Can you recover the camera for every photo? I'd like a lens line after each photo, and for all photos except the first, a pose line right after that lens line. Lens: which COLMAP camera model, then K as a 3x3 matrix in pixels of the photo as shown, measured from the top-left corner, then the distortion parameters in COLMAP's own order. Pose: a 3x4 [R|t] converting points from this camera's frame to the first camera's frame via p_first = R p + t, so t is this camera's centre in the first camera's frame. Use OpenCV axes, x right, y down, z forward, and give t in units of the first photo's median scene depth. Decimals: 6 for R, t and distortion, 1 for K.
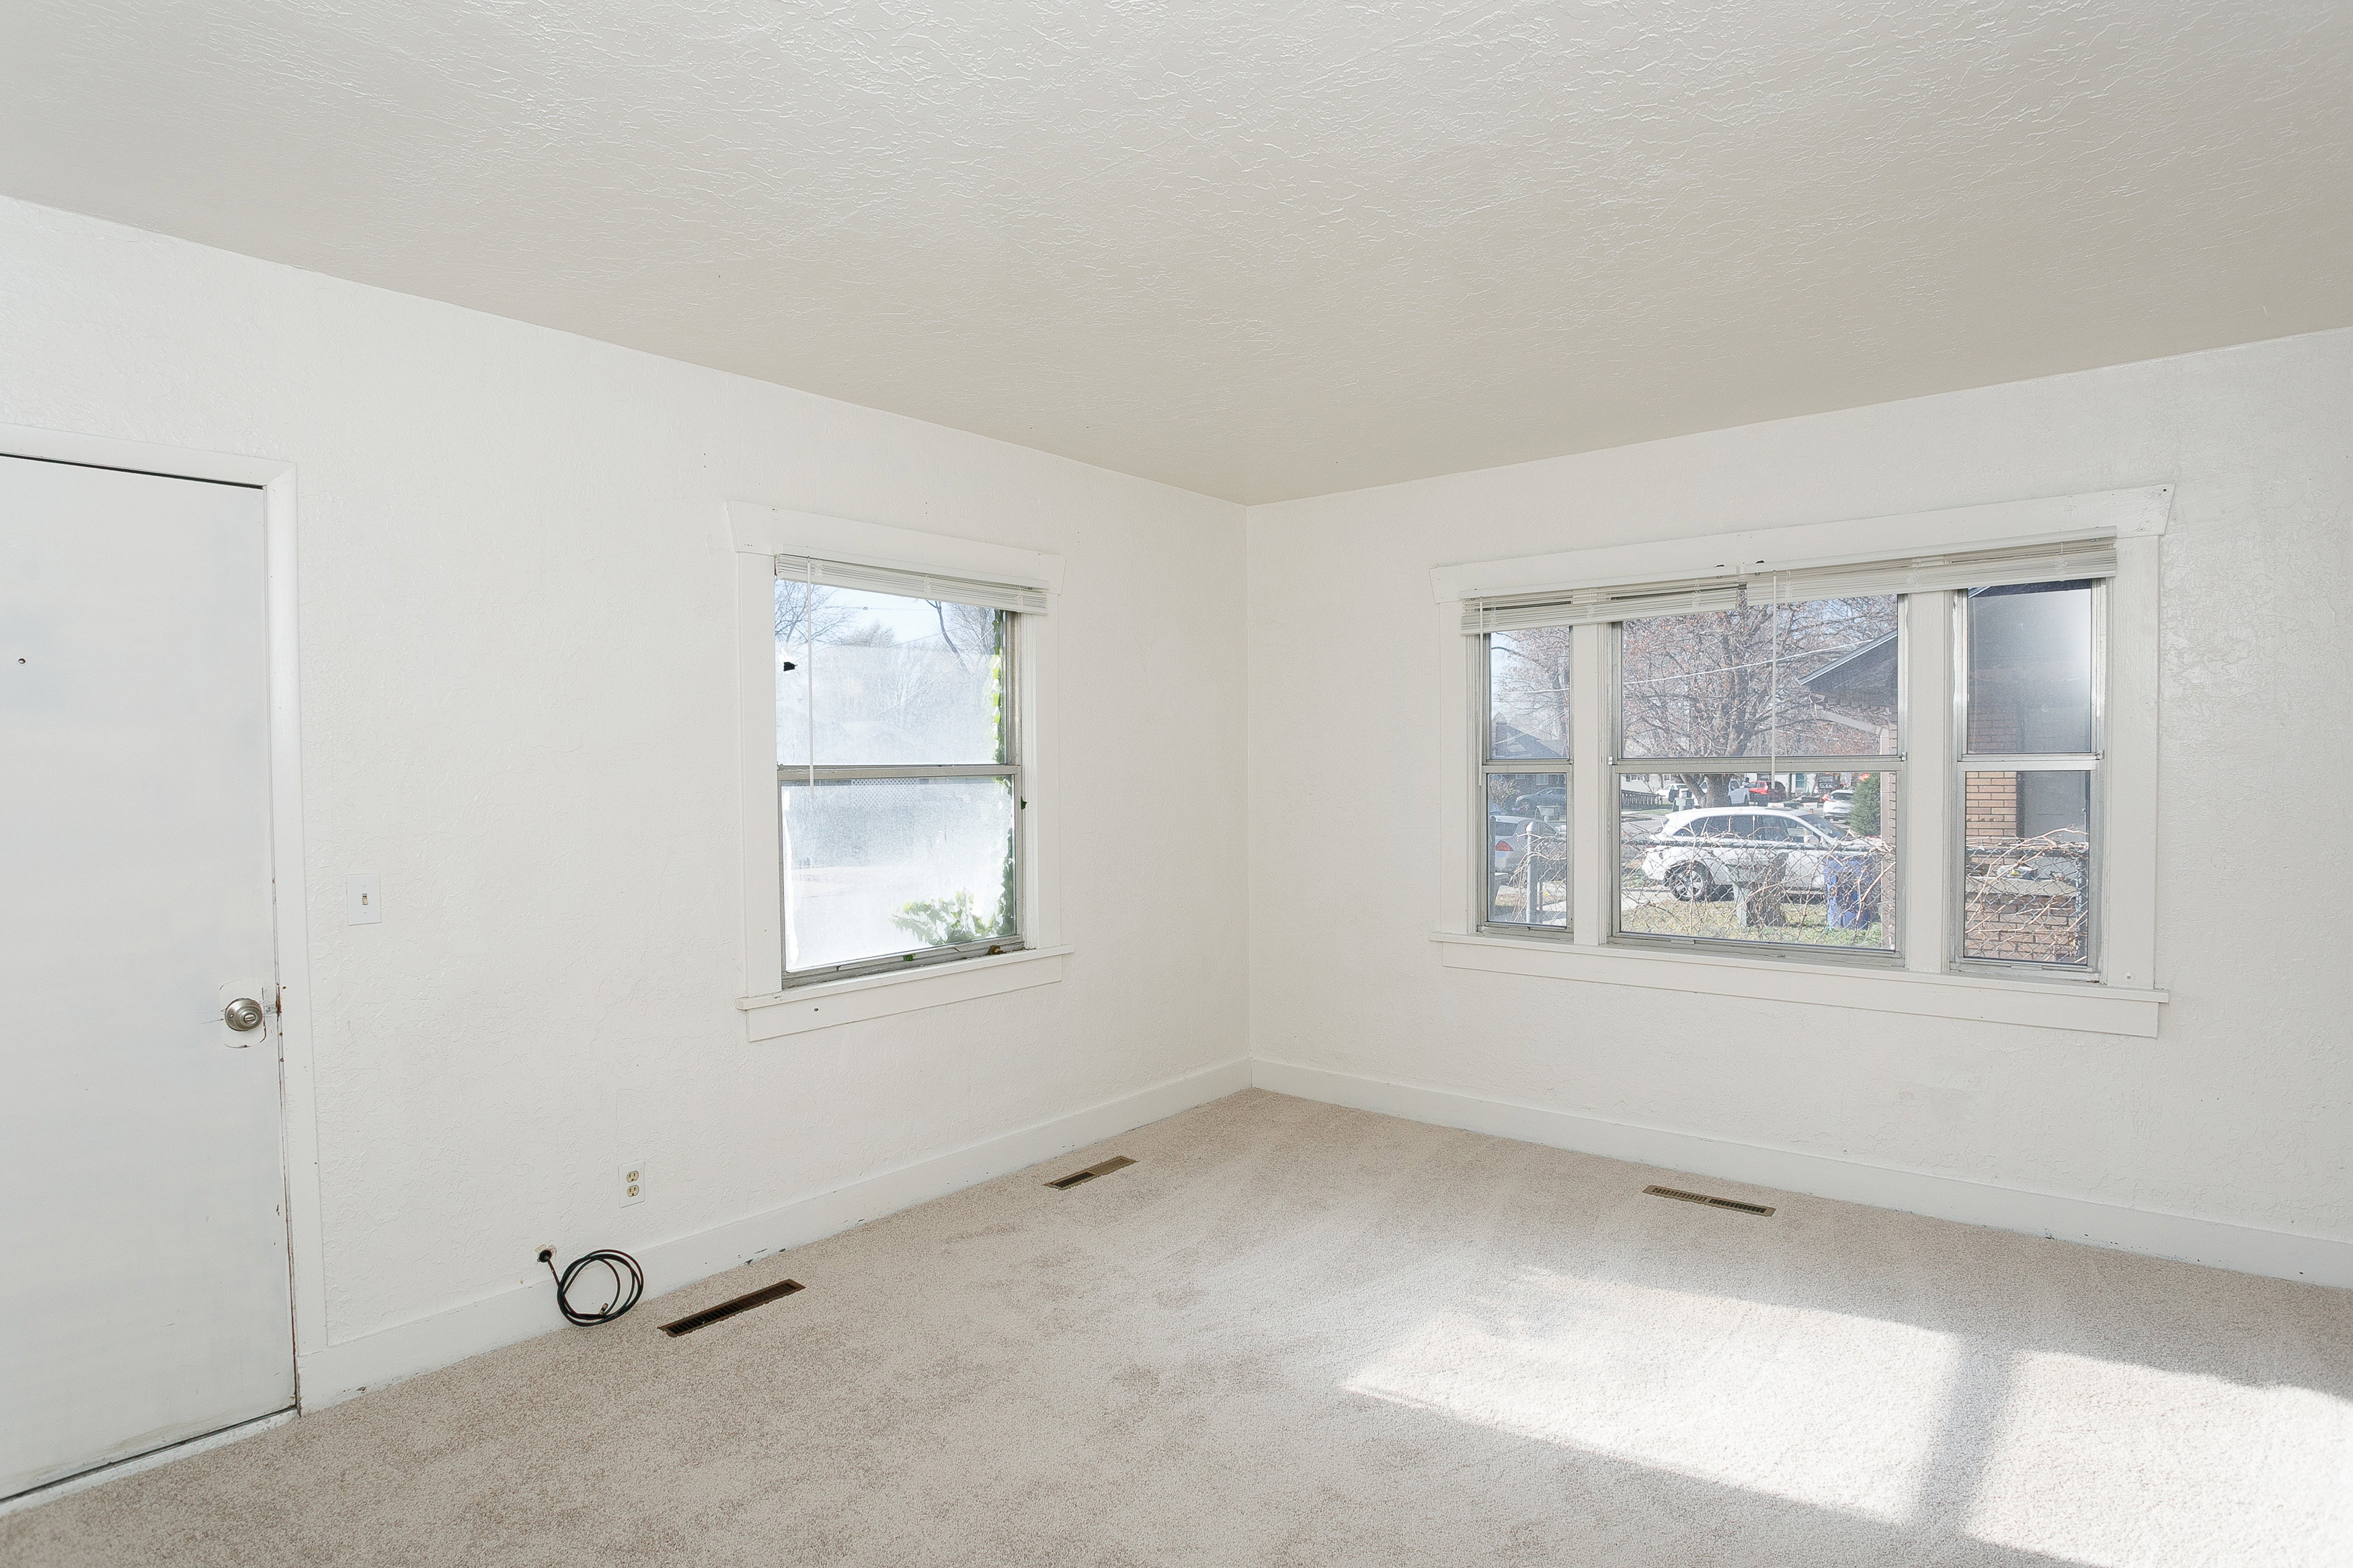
lens RADIAL K [[1213.1, 0, 1176.5], [0, 1213.1, 784.0], [0, 0, 1]] dist [-0.065635, 0.018175]
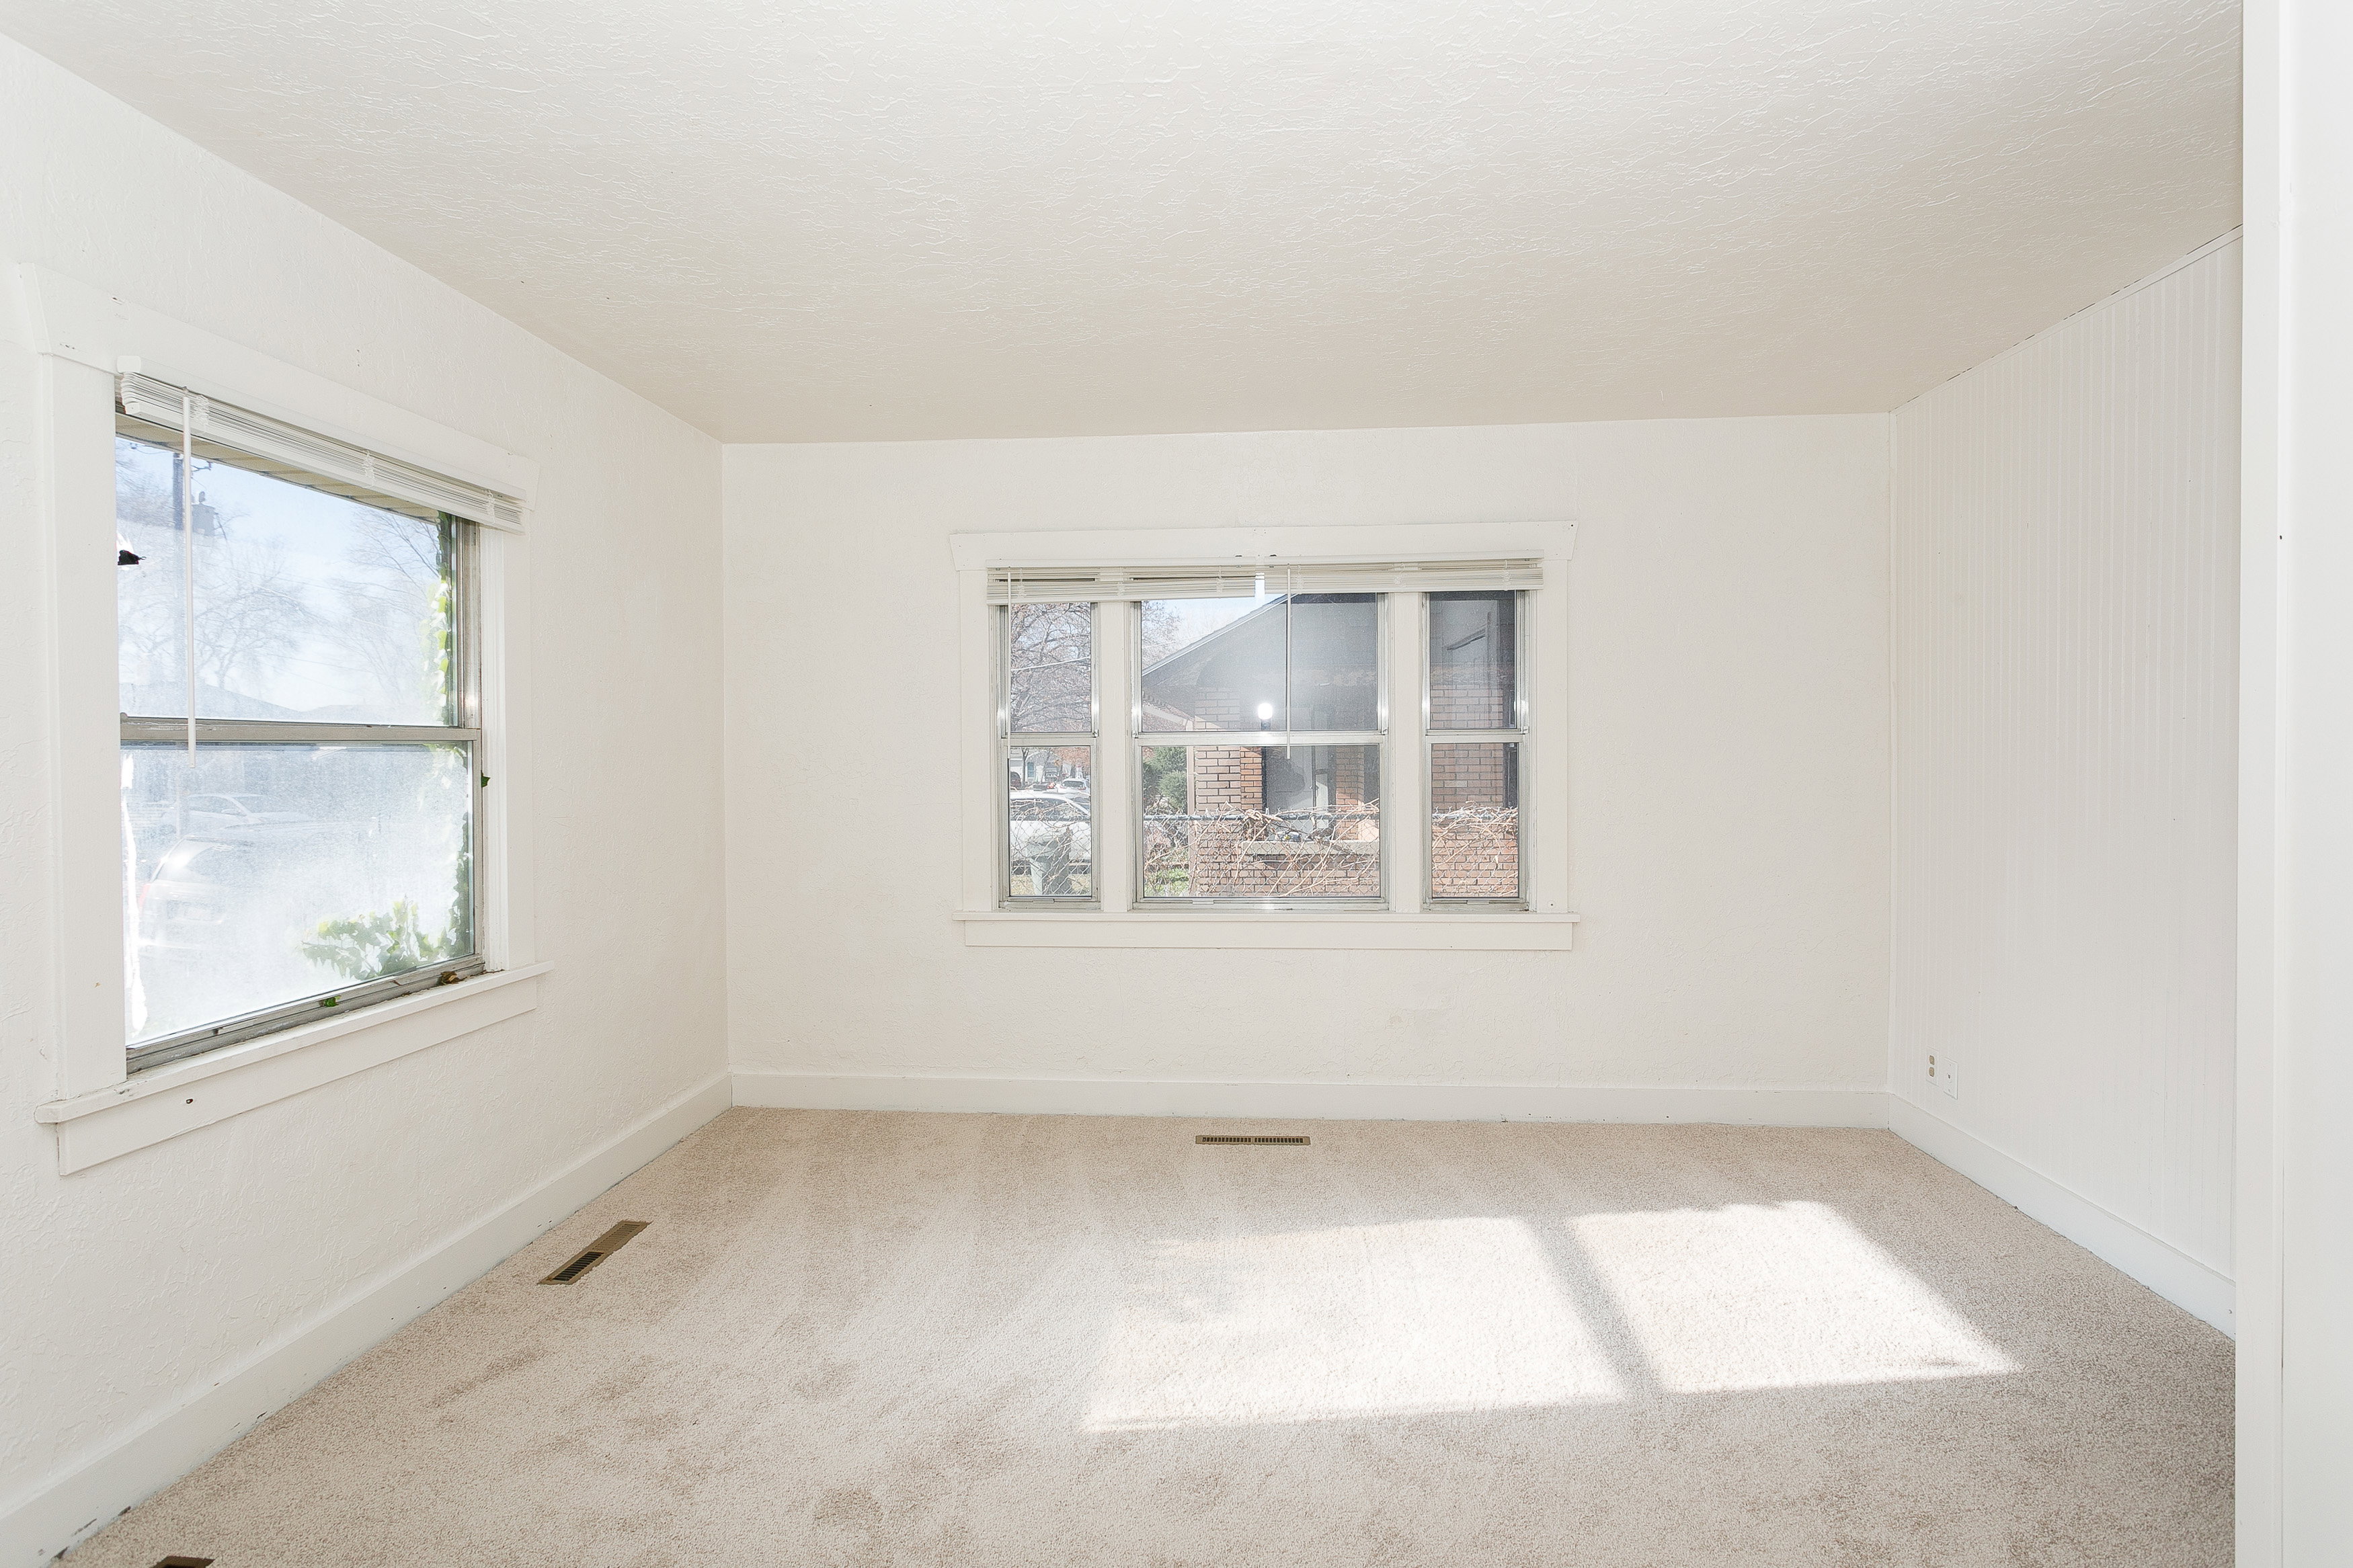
lens RADIAL K [[1136.2, 0, 1179.4], [0, 1136.2, 759.5], [0, 0, 1]] dist [-0.002438, 0.000169]
pose [[0.817979, 0.000806, 0.575248, -0.196367], [0.007103, 0.999909, -0.011501, 0.016216], [-0.575204, 0.013494, 0.817899, 0.188145]]
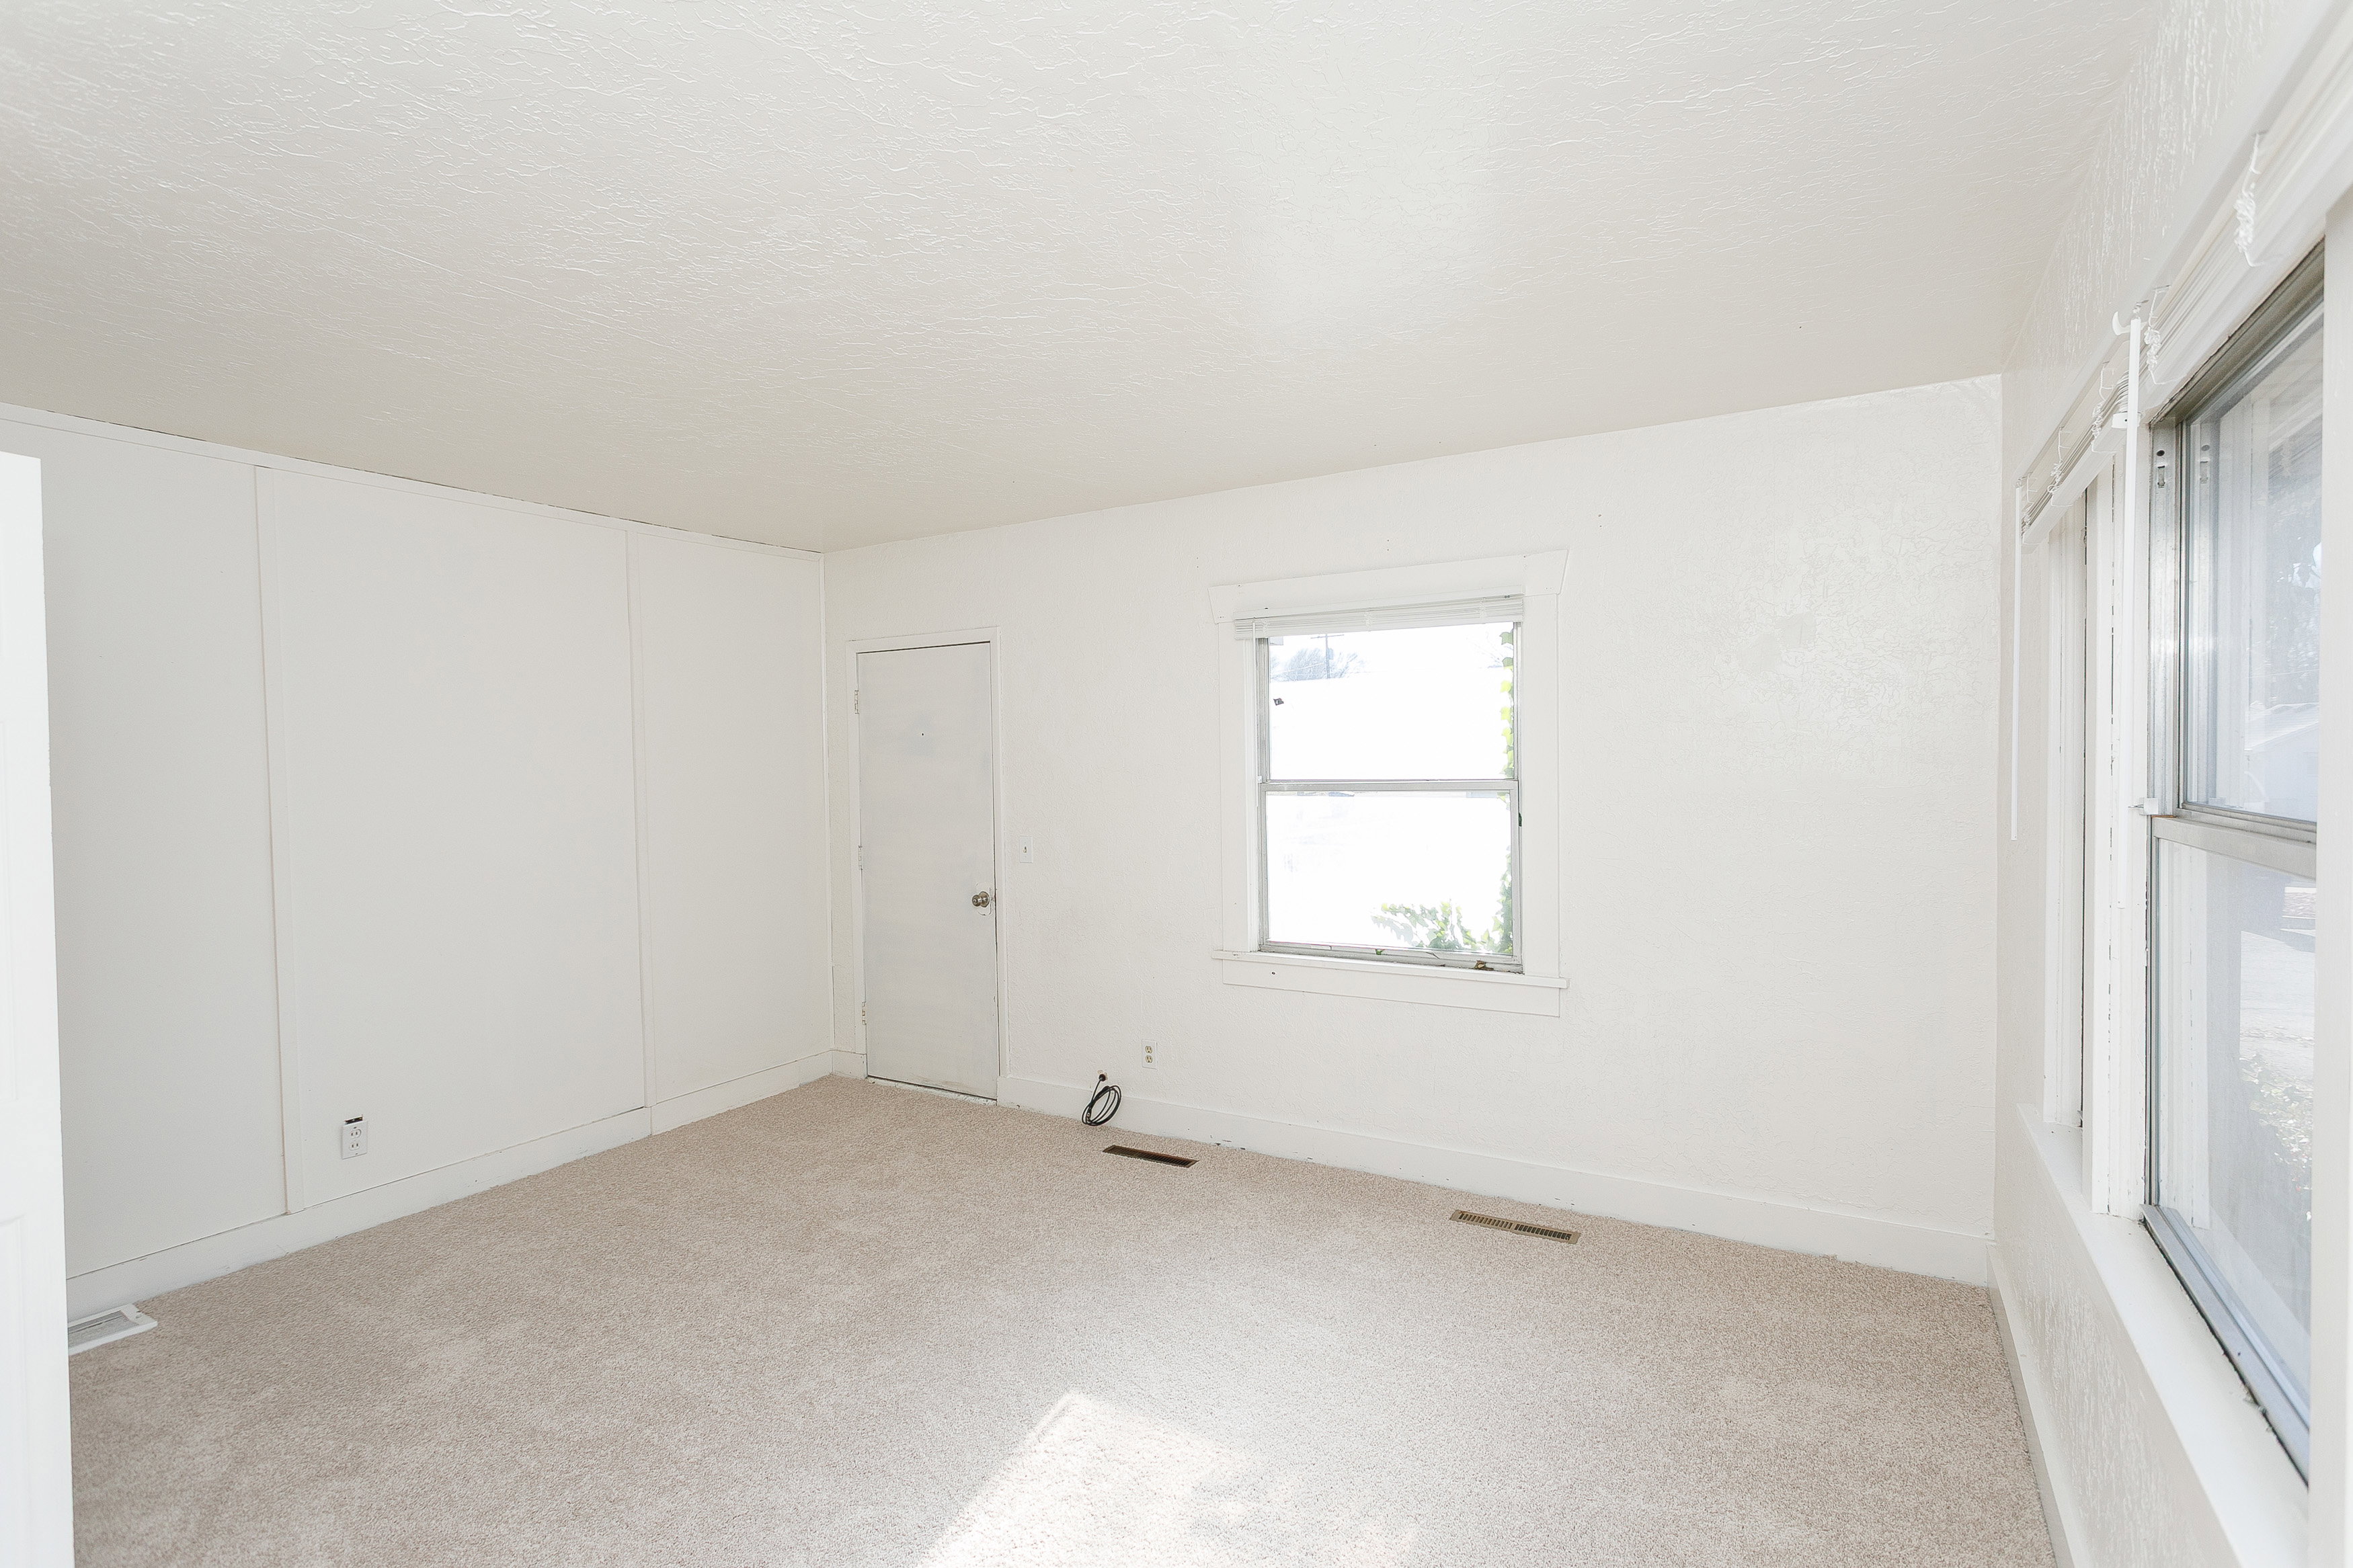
lens RADIAL K [[1130.8, 0, 1176.5], [0, 1130.8, 784.0], [0, 0, 1]] dist [-0.001544, 0.000018]
pose [[0.152507, 0.024539, -0.987998, 0.775743], [-0.004238, 0.999699, 0.024175, -0.035630], [0.988293, 0.000500, 0.152566, 0.652716]]
